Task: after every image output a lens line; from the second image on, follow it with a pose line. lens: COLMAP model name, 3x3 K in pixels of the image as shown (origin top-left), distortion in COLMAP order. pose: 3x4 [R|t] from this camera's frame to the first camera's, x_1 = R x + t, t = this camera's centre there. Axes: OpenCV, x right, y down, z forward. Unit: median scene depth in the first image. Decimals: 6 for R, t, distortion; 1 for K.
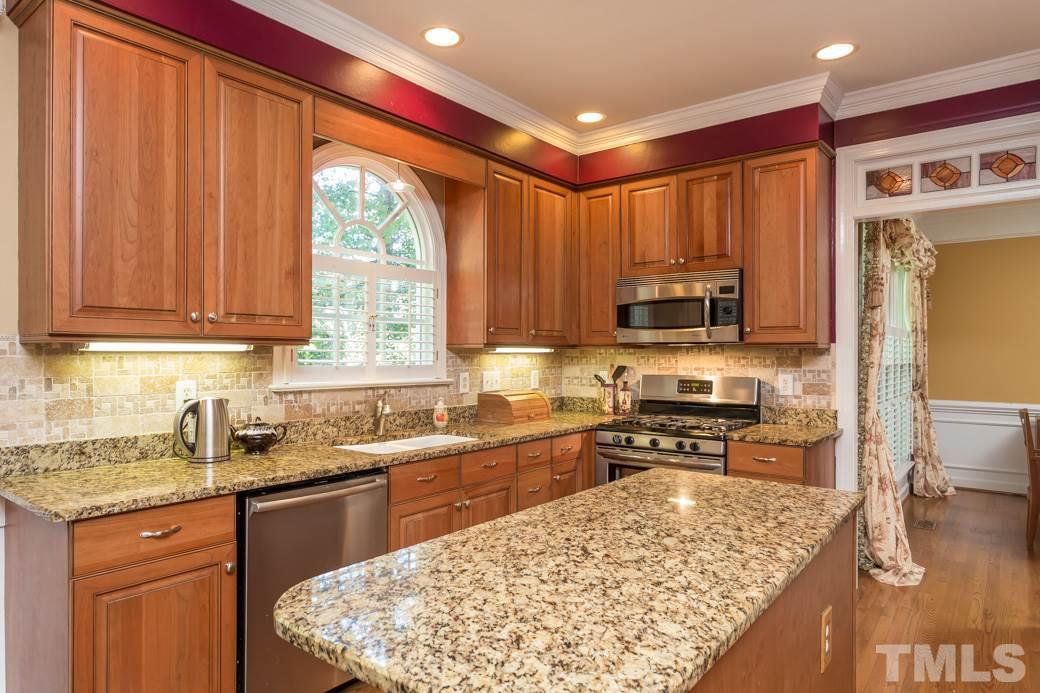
lens RADIAL K [[631.4, 0, 518.7], [0, 631.4, 349.5], [0, 0, 1]] dist [-0.007275, 0.004712]
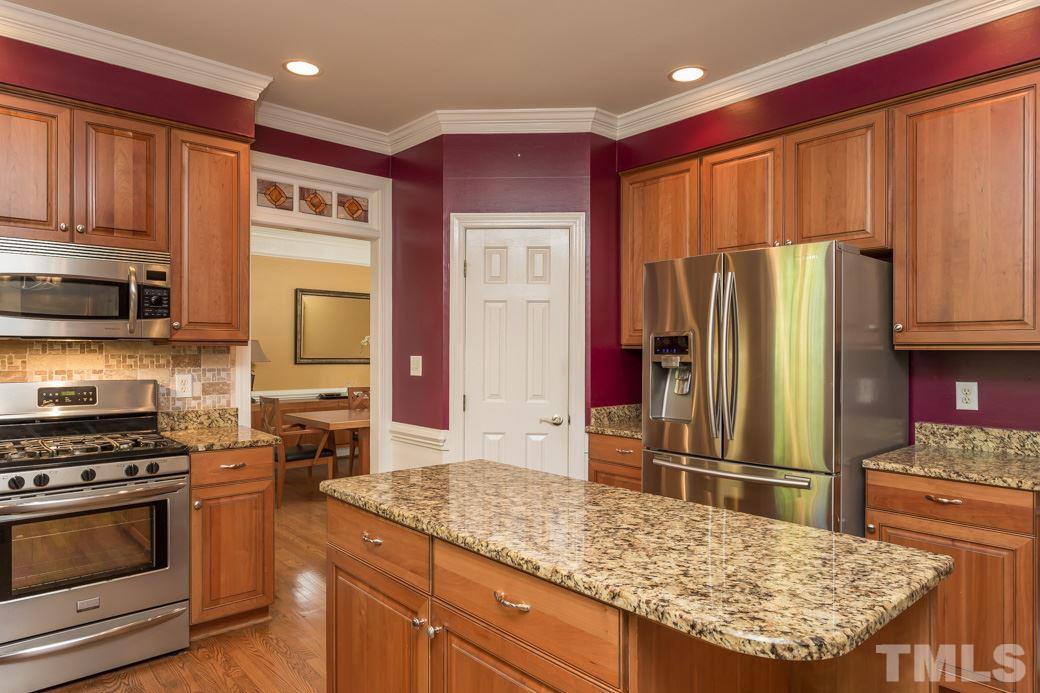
lens RADIAL K [[631.4, 0, 518.2], [0, 631.4, 348.5], [0, 0, 1]] dist [-0.007275, 0.004712]
pose [[0.182659, 0.002037, 0.983174, -0.459410], [-0.007175, 0.999974, -0.000739, -0.001150], [-0.983150, -0.006919, 0.182669, 0.428726]]
